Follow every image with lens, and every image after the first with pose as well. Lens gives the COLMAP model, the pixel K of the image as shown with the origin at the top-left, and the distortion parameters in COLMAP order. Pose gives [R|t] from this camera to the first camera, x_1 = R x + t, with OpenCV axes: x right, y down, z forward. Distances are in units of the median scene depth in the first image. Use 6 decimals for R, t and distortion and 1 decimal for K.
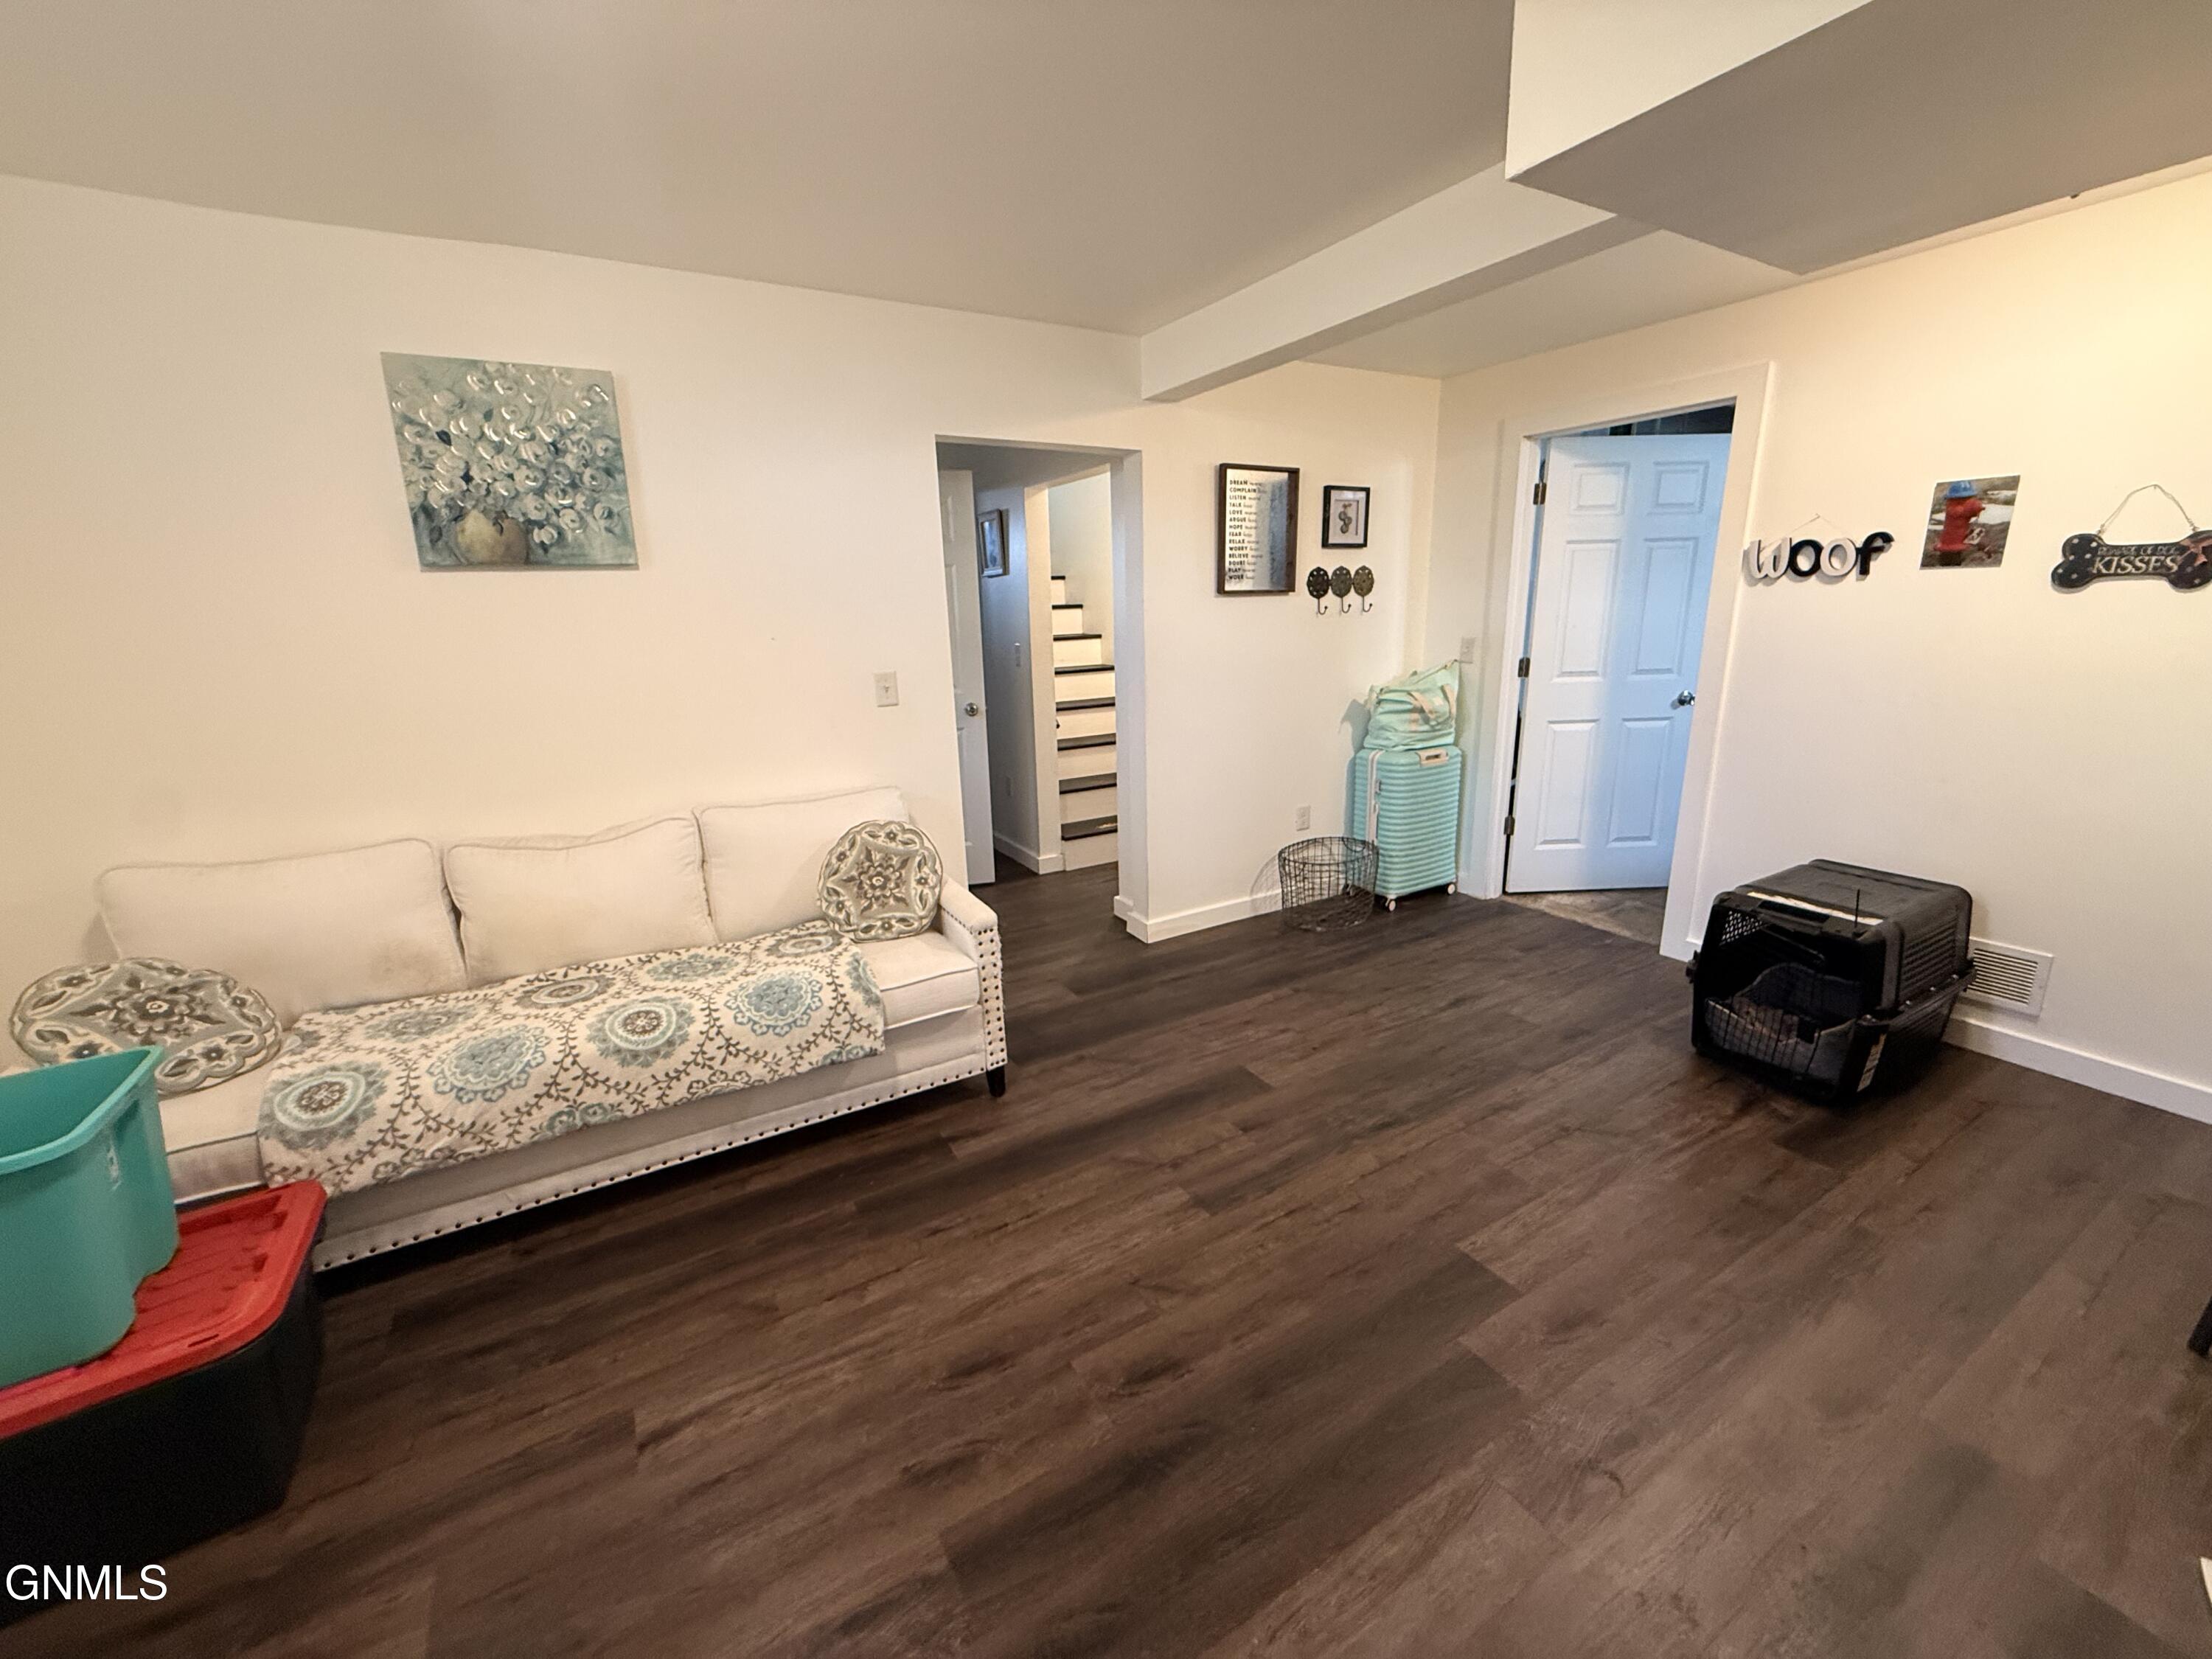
lens RADIAL K [[878.9, 0, 1086.4], [0, 878.9, 824.9], [0, 0, 1]] dist [-0.001799, 0.000161]
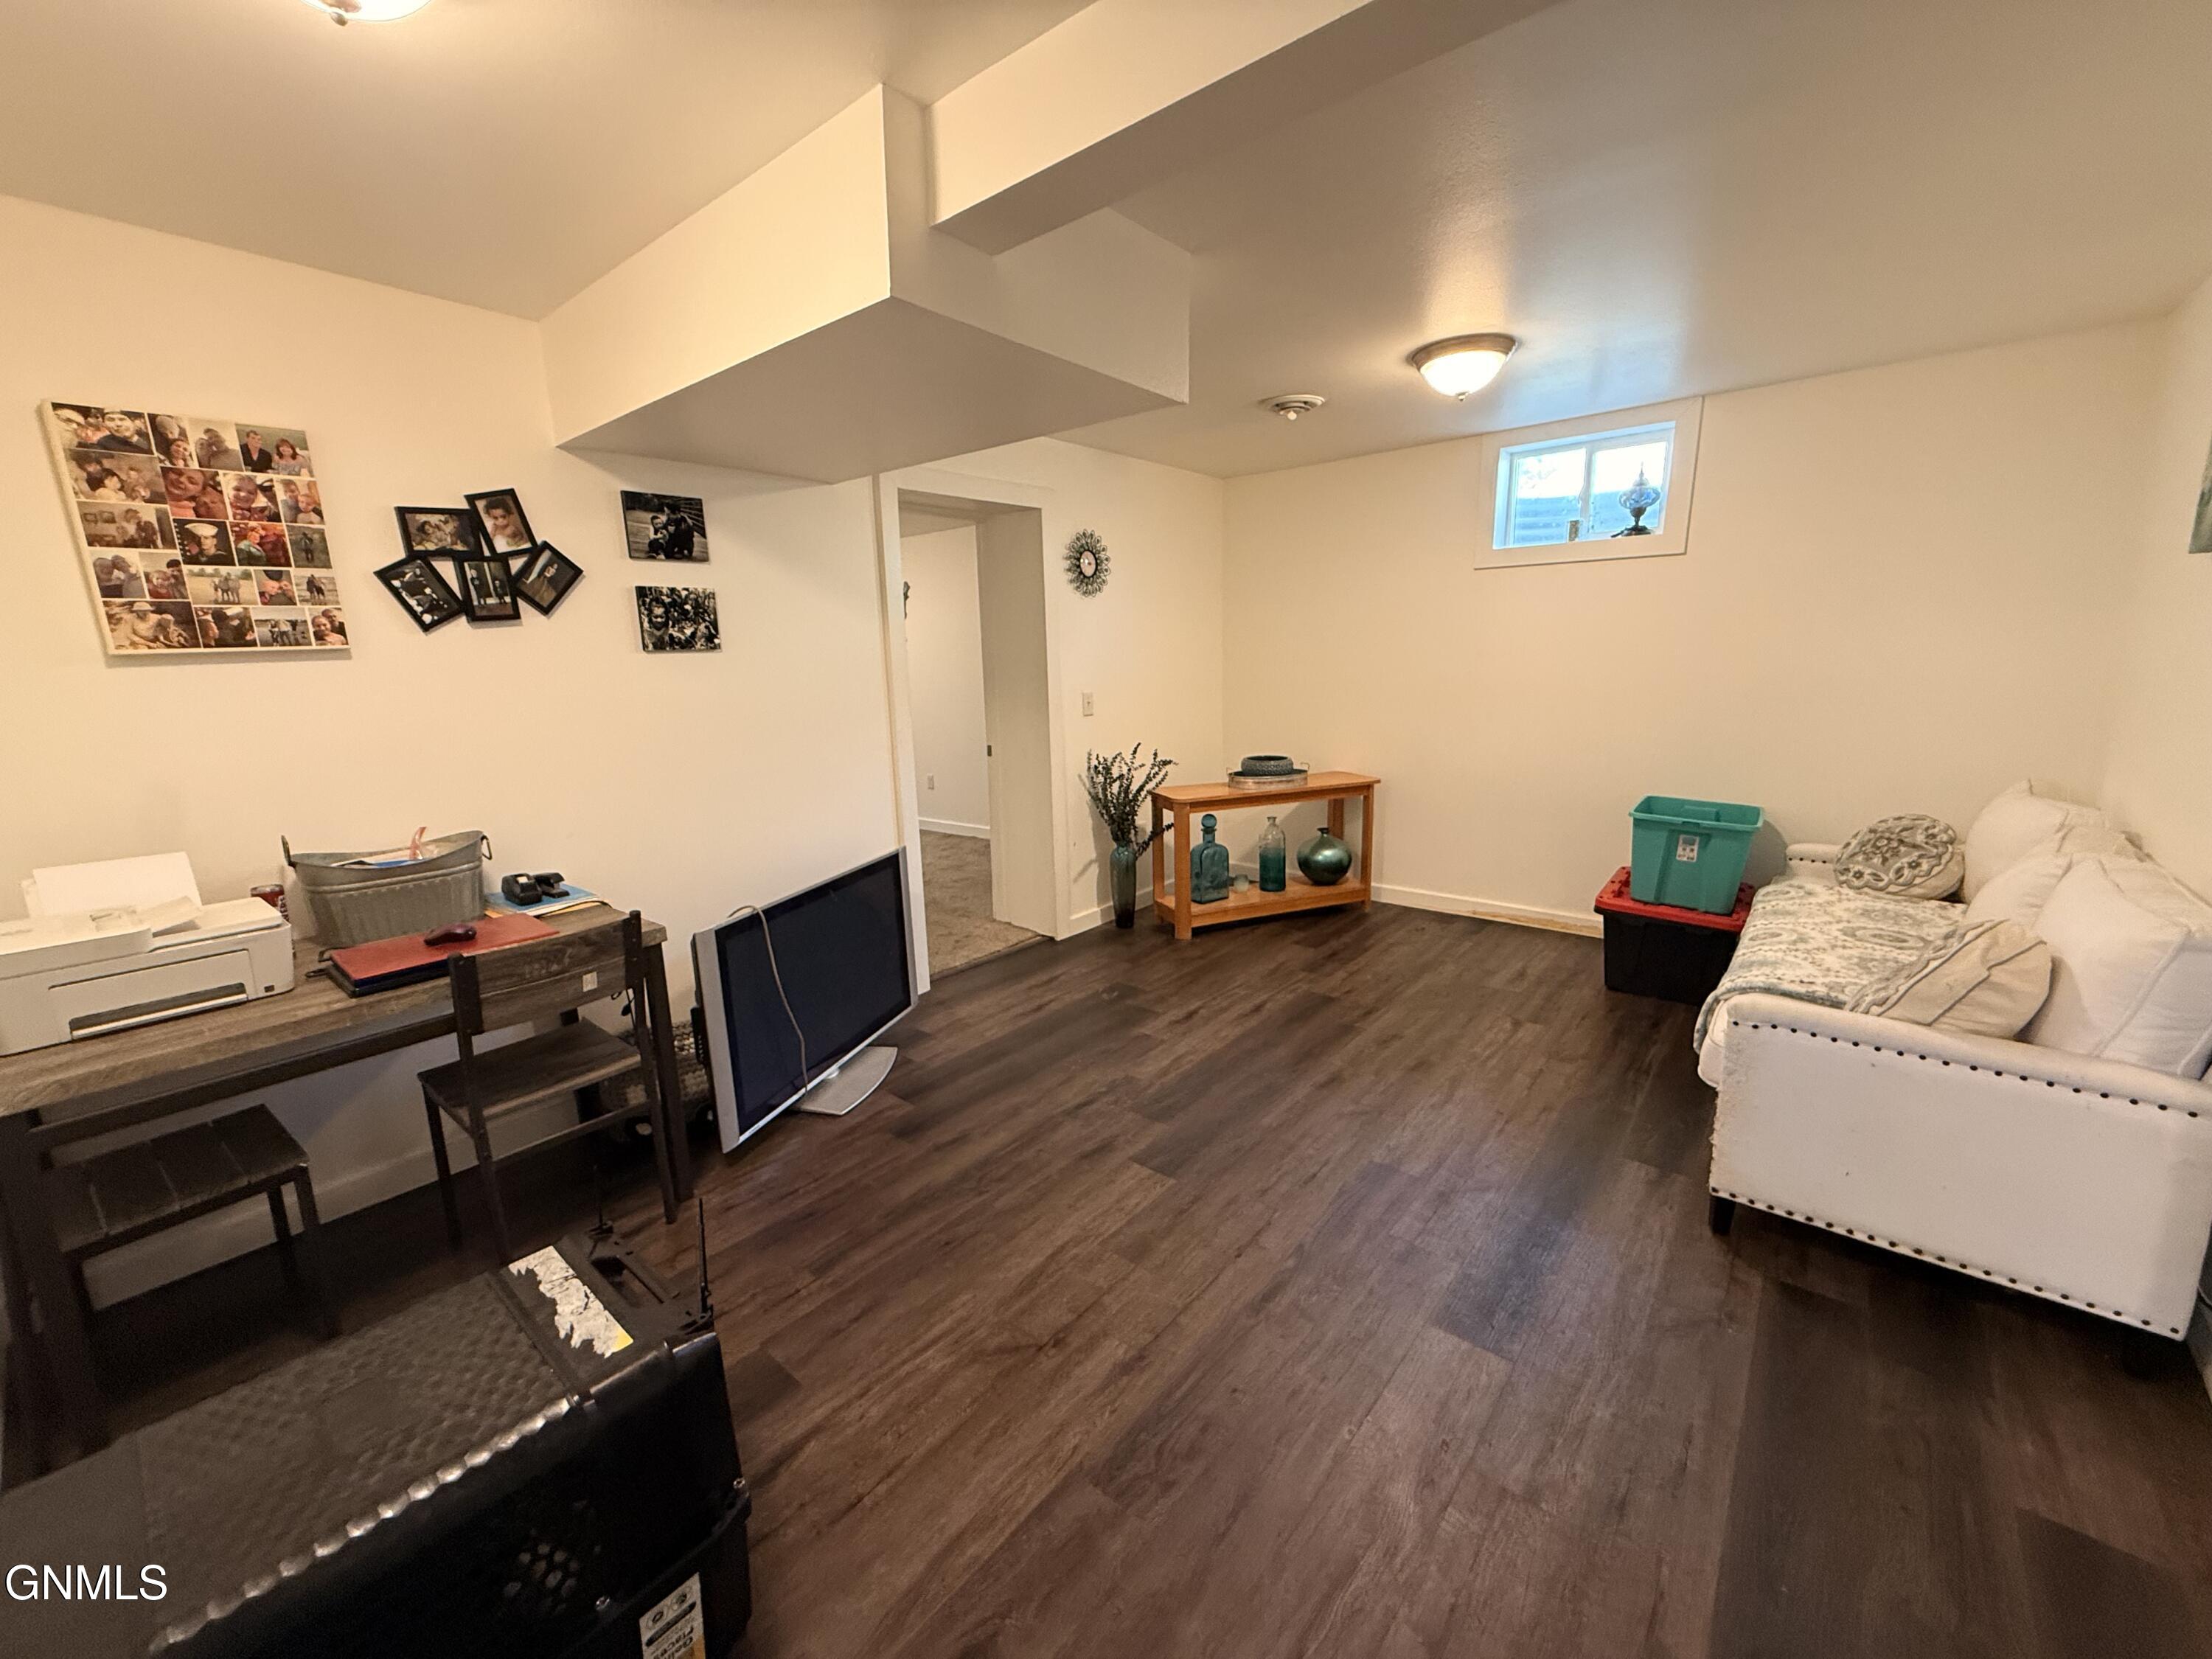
lens RADIAL K [[878.9, 0, 1104.8], [0, 878.9, 844.0], [0, 0, 1]] dist [-0.001799, 0.000161]
pose [[-0.933333, 0.124829, -0.336612, 0.825875], [-0.036902, 0.899282, 0.435810, -0.429450], [0.357111, 0.419177, -0.834723, 1.706299]]
